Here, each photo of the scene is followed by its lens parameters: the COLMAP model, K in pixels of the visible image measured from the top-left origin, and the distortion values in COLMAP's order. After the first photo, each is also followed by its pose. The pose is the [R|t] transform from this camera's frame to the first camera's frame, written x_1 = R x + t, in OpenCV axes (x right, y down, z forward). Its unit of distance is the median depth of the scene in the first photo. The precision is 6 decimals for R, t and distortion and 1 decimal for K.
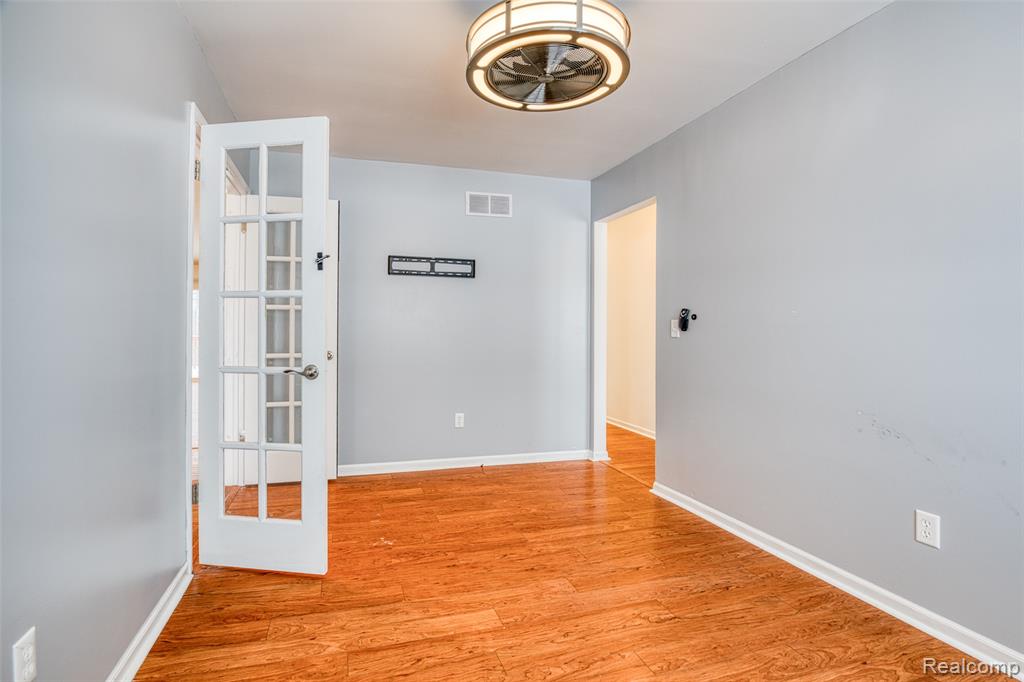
lens RADIAL K [[415.8, 0, 509.0], [0, 415.8, 333.4], [0, 0, 1]] dist [-0.021221, 0.000571]
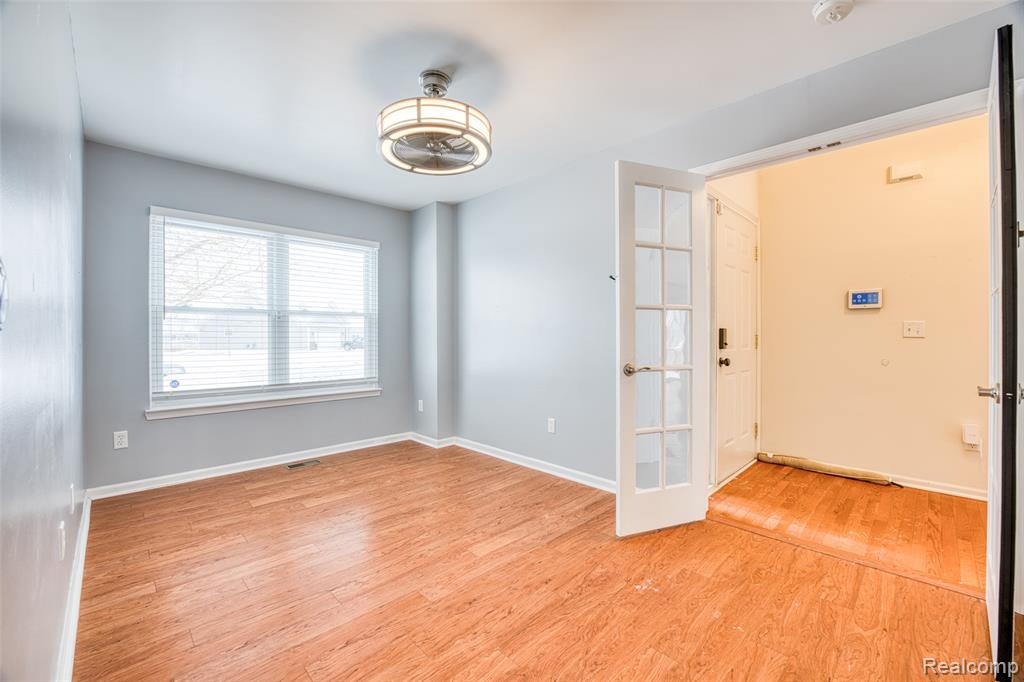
lens RADIAL K [[415.8, 0, 509.0], [0, 415.8, 333.4], [0, 0, 1]] dist [-0.021221, 0.000571]
pose [[-0.897818, -0.003171, -0.440355, 0.446008], [-0.003476, 0.999994, -0.000113, -0.035252], [0.440352, 0.001429, -0.897824, 2.160525]]
